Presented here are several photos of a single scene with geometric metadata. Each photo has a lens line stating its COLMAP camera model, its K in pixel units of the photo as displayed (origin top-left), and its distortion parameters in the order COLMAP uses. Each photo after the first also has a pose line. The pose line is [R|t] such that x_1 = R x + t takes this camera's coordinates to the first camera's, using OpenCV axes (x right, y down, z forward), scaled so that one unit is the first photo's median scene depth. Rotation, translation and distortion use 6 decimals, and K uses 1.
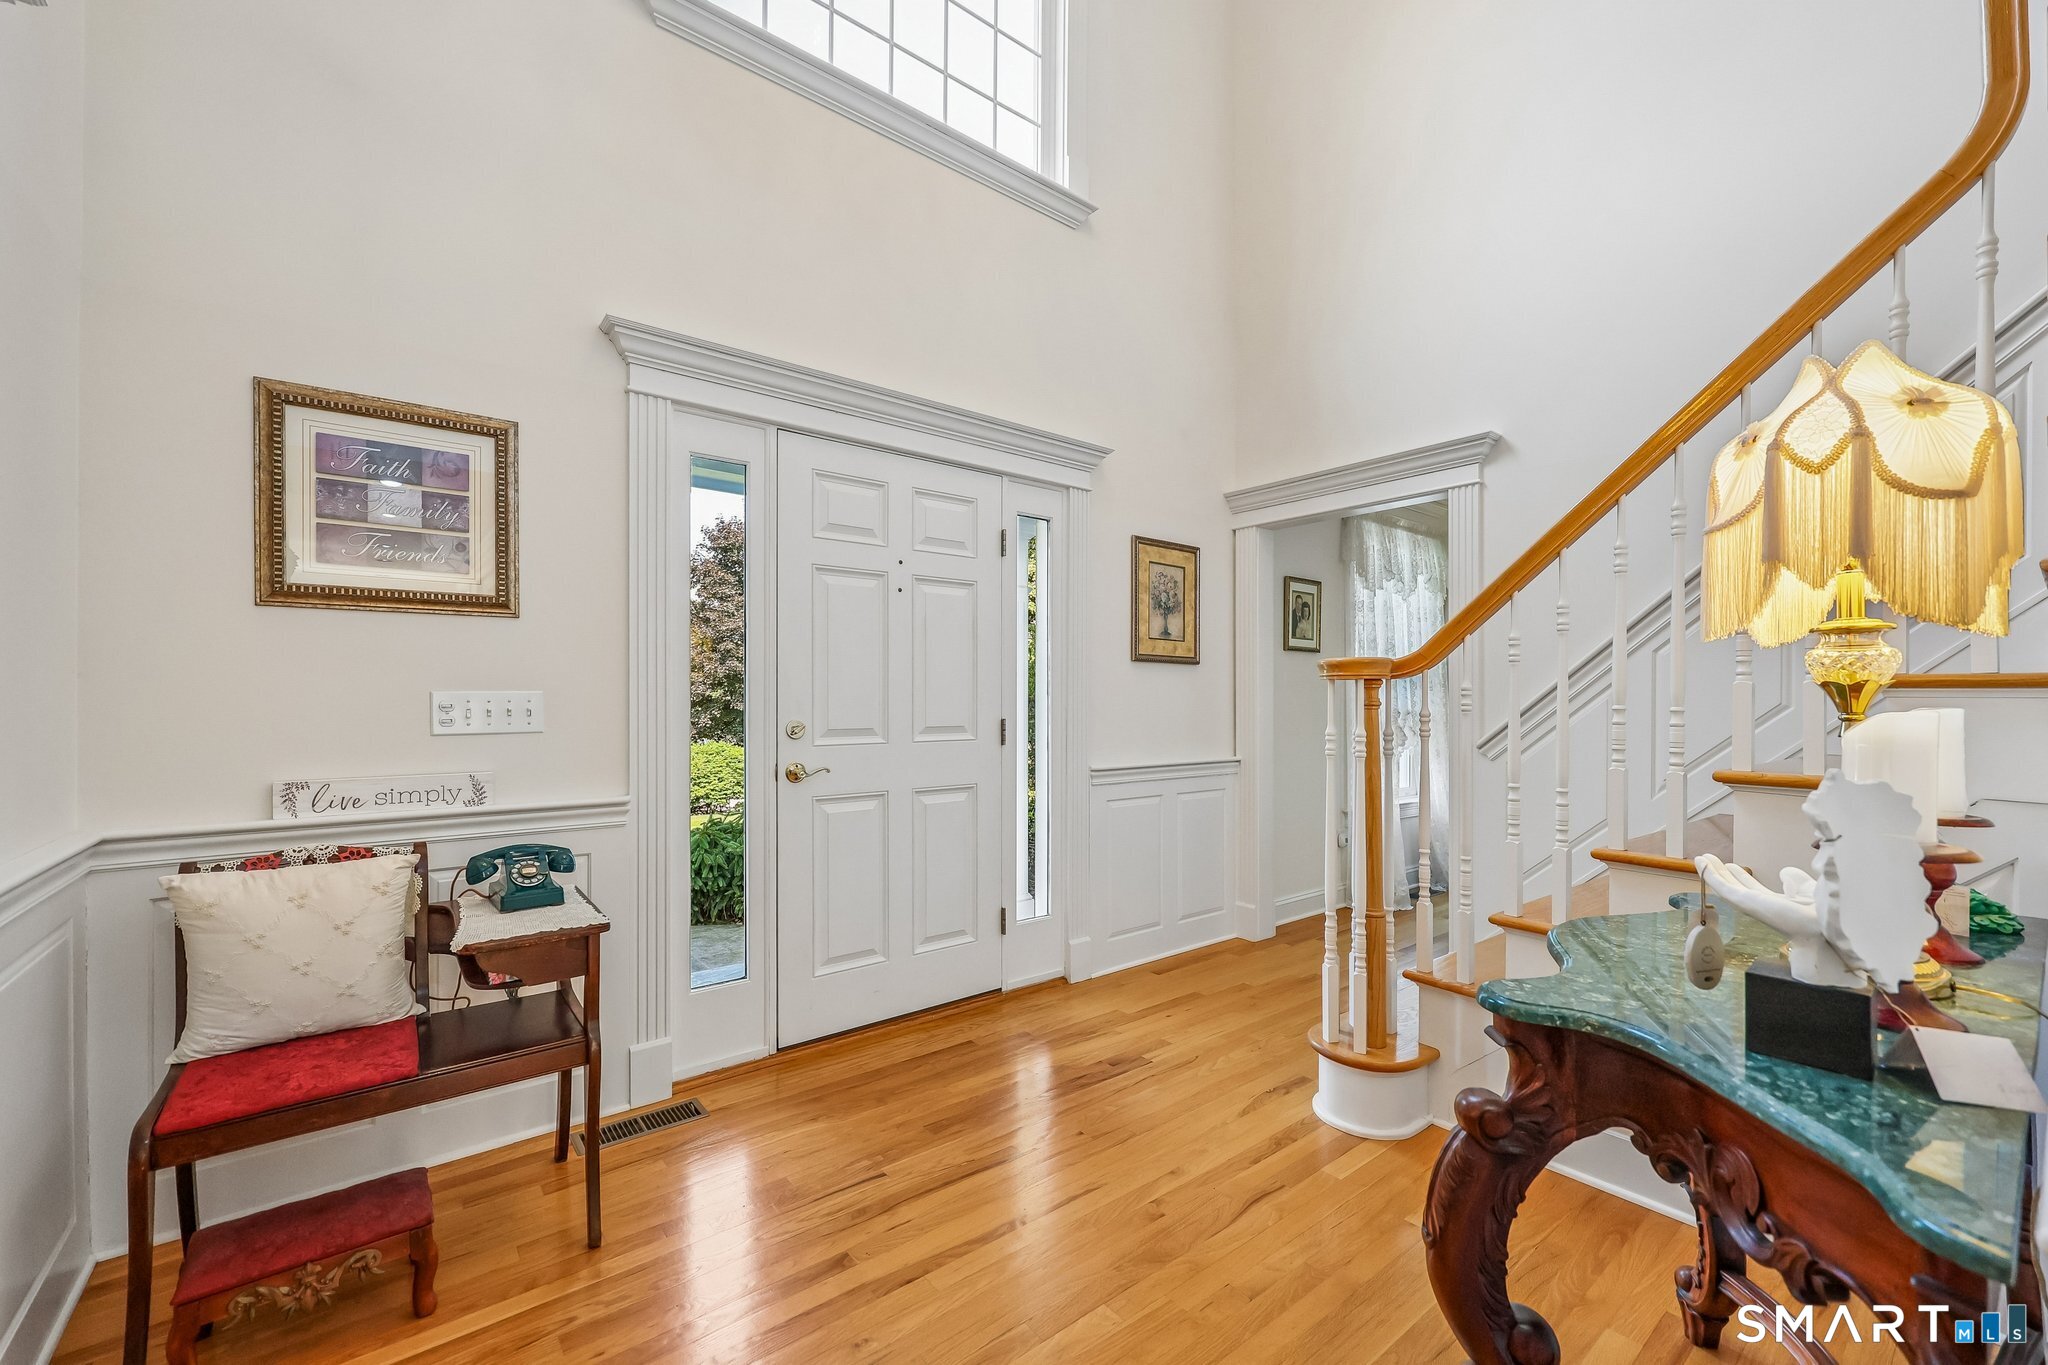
lens RADIAL K [[827.1, 0, 1024.2], [0, 827.1, 694.4], [0, 0, 1]] dist [-0.002982, -0.000097]
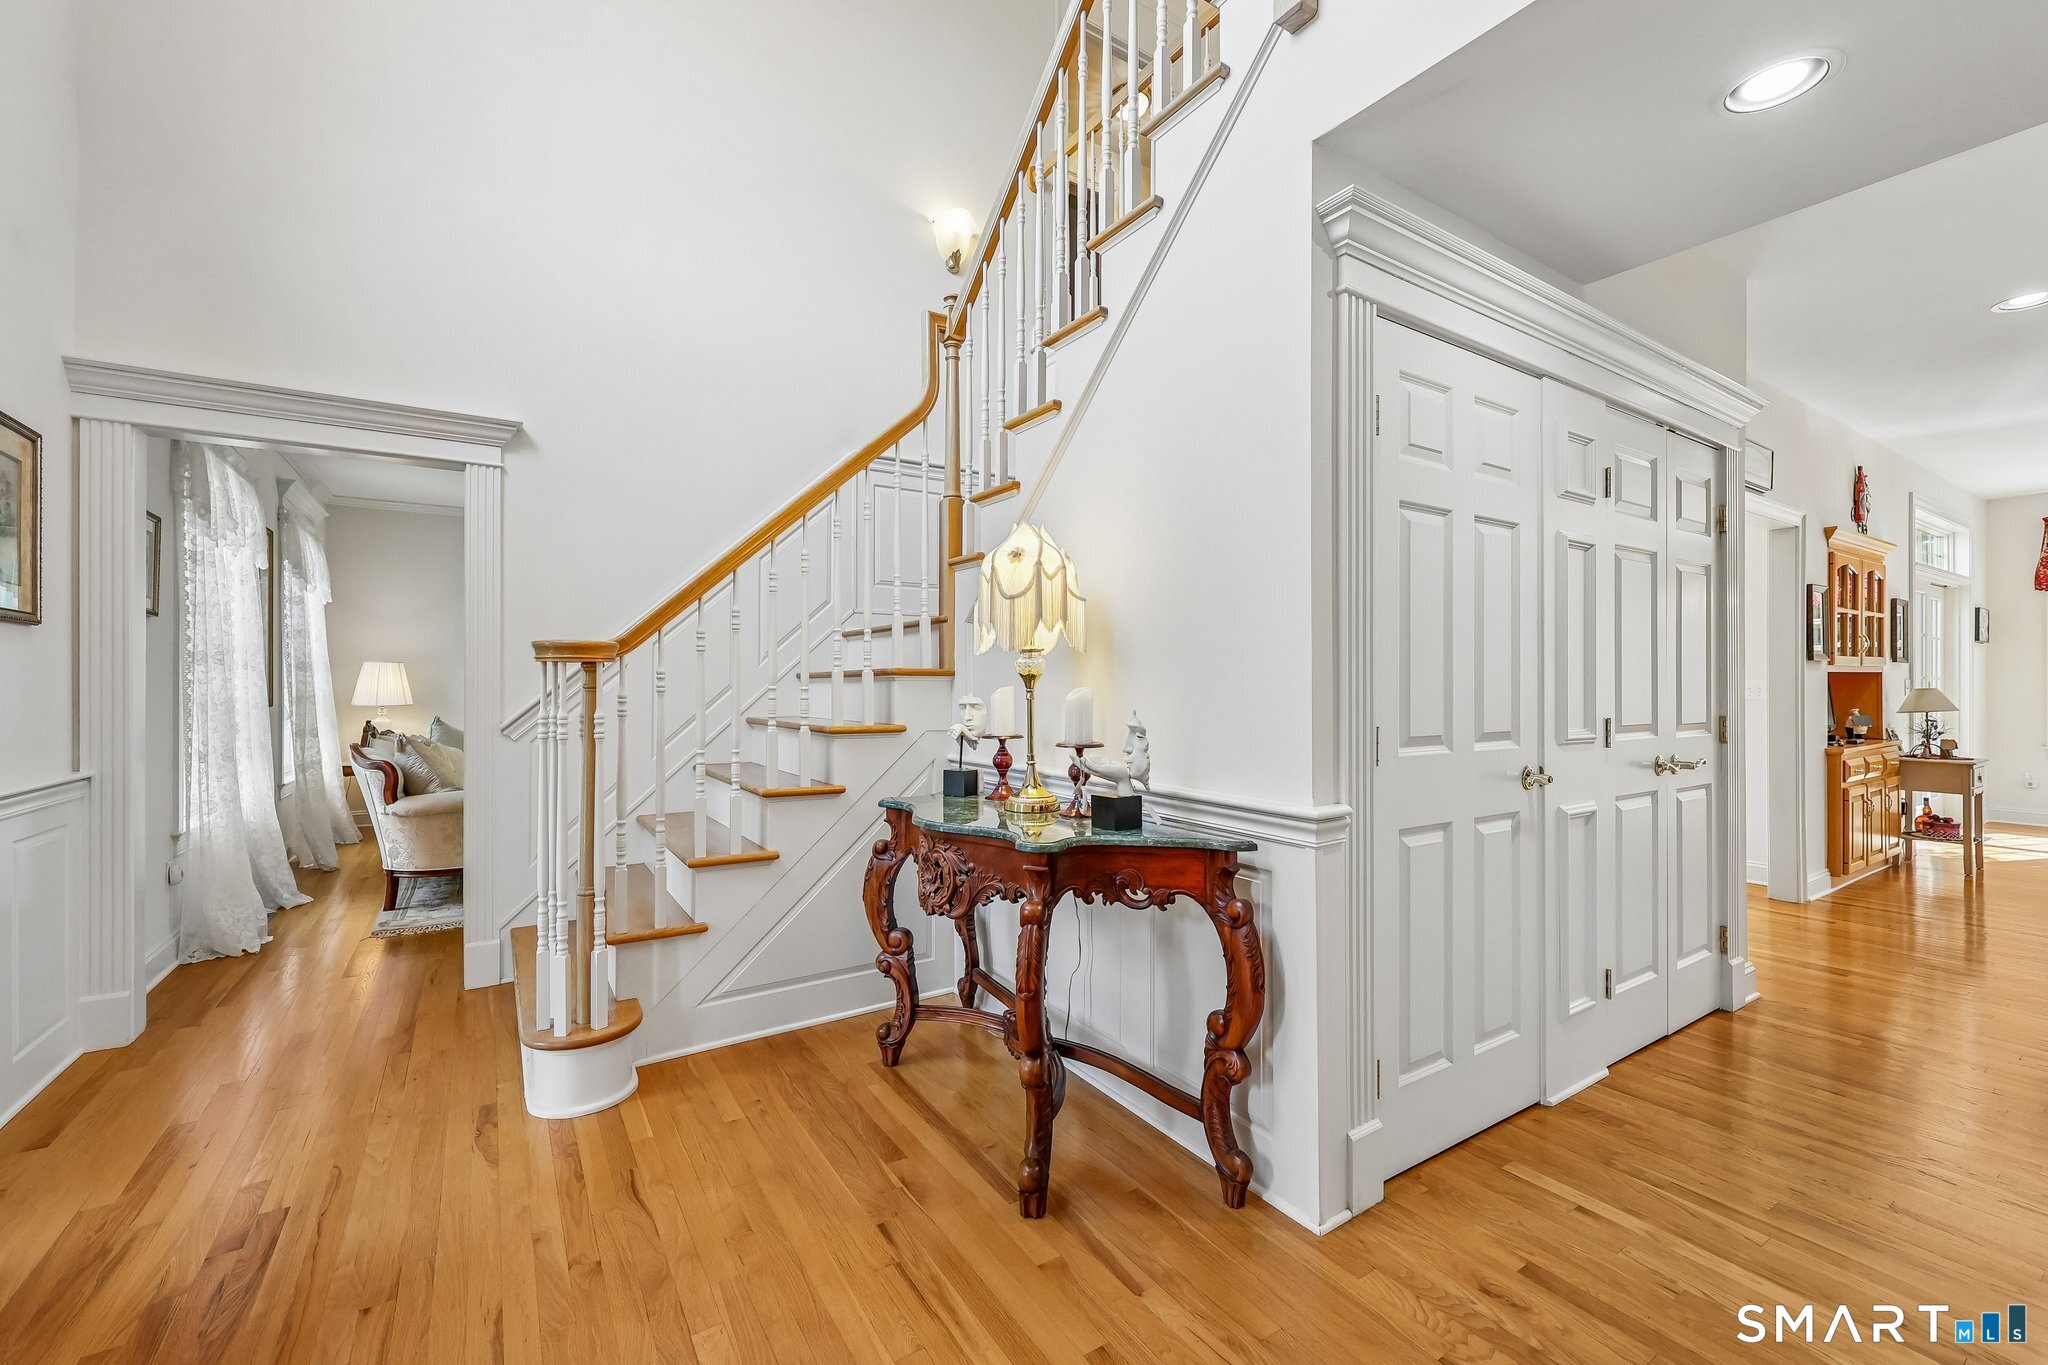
lens RADIAL K [[827.1, 0, 1016.2], [0, 827.1, 683.3], [0, 0, 1]] dist [-0.002982, -0.000097]
pose [[0.098185, -0.007430, 0.995140, -0.458682], [-0.003559, 0.999963, 0.007817, -0.002715], [-0.995162, -0.004309, 0.098155, 0.320047]]
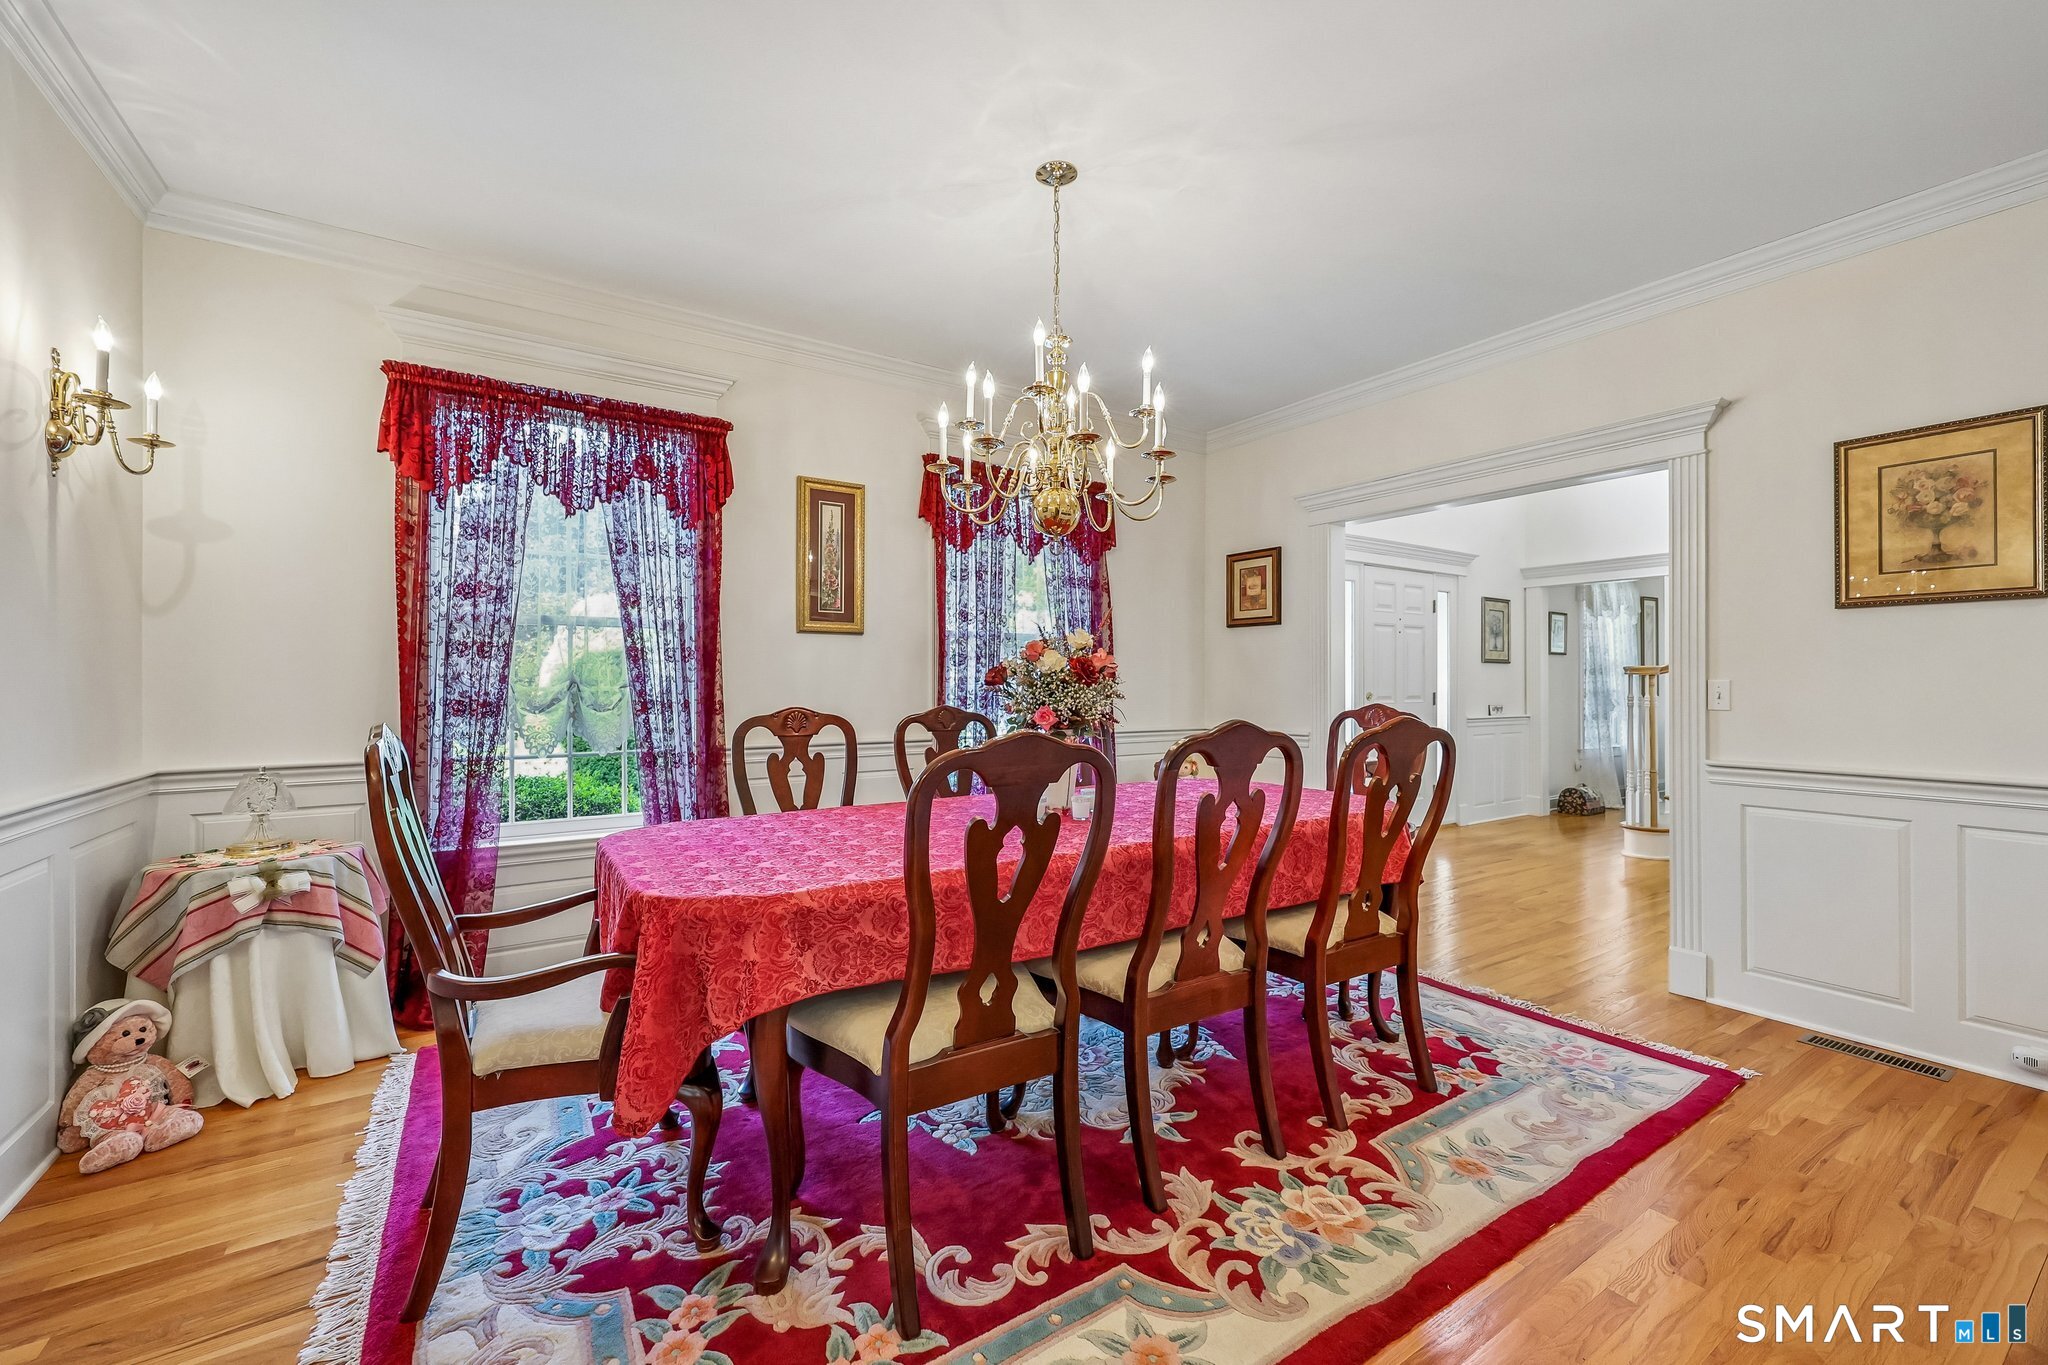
lens RADIAL K [[827.1, 0, 1020.6], [0, 827.1, 677.7], [0, 0, 1]] dist [-0.002982, -0.000097]
pose [[0.995392, -0.003772, -0.095814, -0.998014], [0.003837, 0.999993, 0.000487, -0.013568], [0.095812, -0.000853, 0.995399, -1.341069]]
